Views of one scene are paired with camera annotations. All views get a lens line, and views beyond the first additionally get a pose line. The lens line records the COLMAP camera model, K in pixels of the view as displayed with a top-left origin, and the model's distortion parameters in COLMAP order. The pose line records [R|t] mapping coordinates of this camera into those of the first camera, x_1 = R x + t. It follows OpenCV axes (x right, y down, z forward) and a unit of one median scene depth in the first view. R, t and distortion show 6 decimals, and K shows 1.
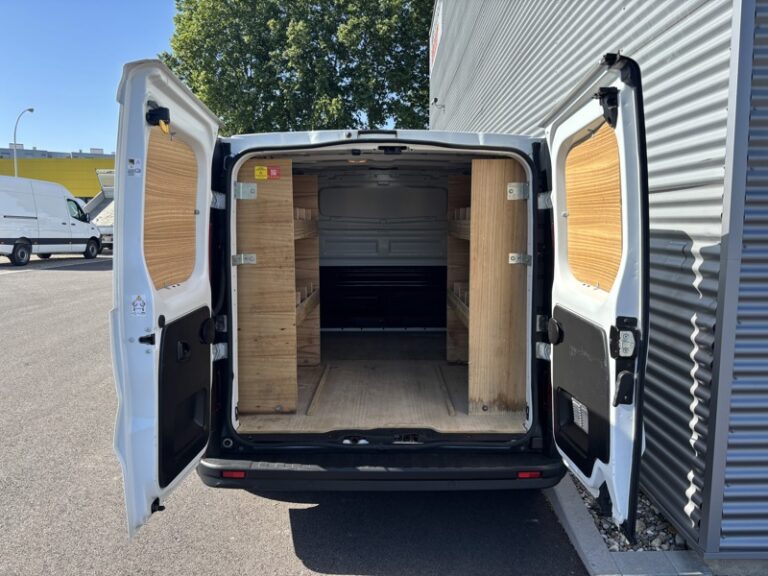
lens RADIAL K [[583.7, 0, 384.0], [0, 583.7, 288.0], [0, 0, 1]] dist [0.032255, -0.000090]
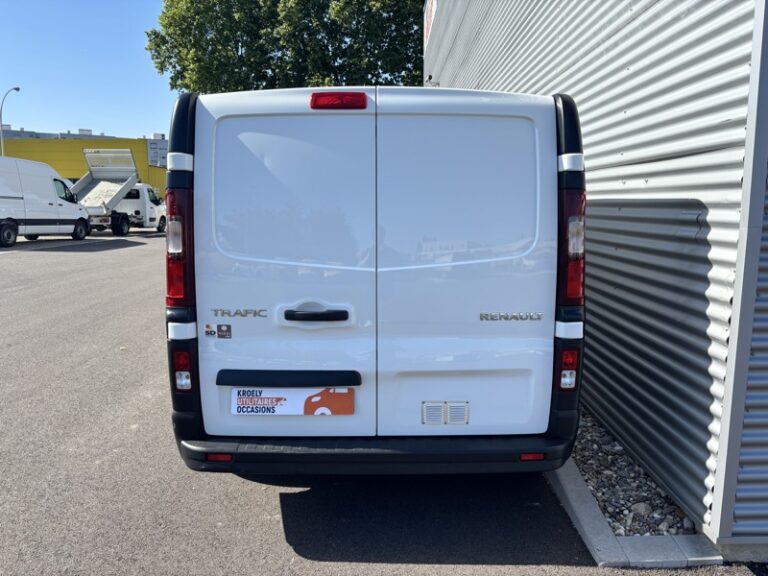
lens RADIAL K [[583.7, 0, 384.0], [0, 583.7, 288.0], [0, 0, 1]] dist [0.032255, -0.000090]
pose [[0.999932, -0.000297, 0.011627, -0.002842], [-0.000031, 0.999602, 0.028206, 0.017290], [-0.011630, -0.028204, 0.999535, 0.057900]]
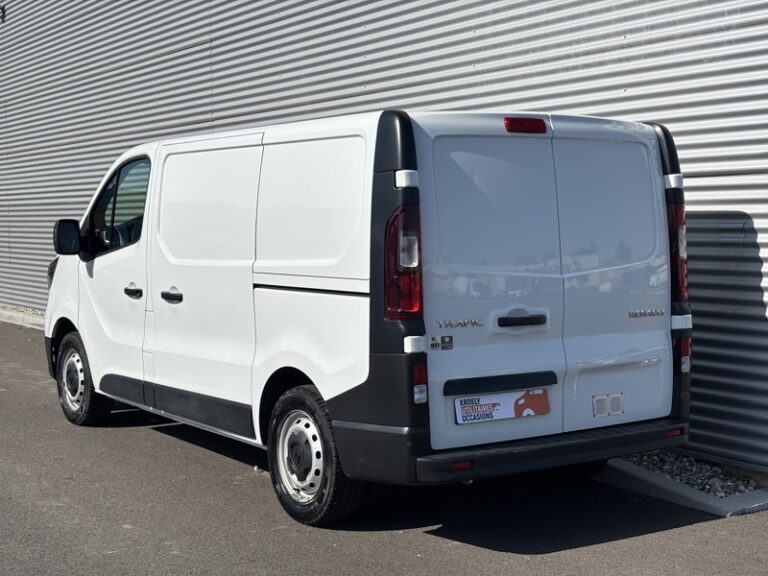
lens RADIAL K [[1172.6, 0, 384.0], [0, 1172.6, 288.0], [0, 0, 1]] dist [0.107586, -0.030338]
pose [[0.826563, -0.041546, 0.561308, -1.287786], [0.073972, 0.996640, -0.035161, 0.078268], [-0.557962, 0.070584, 0.826859, -0.486756]]
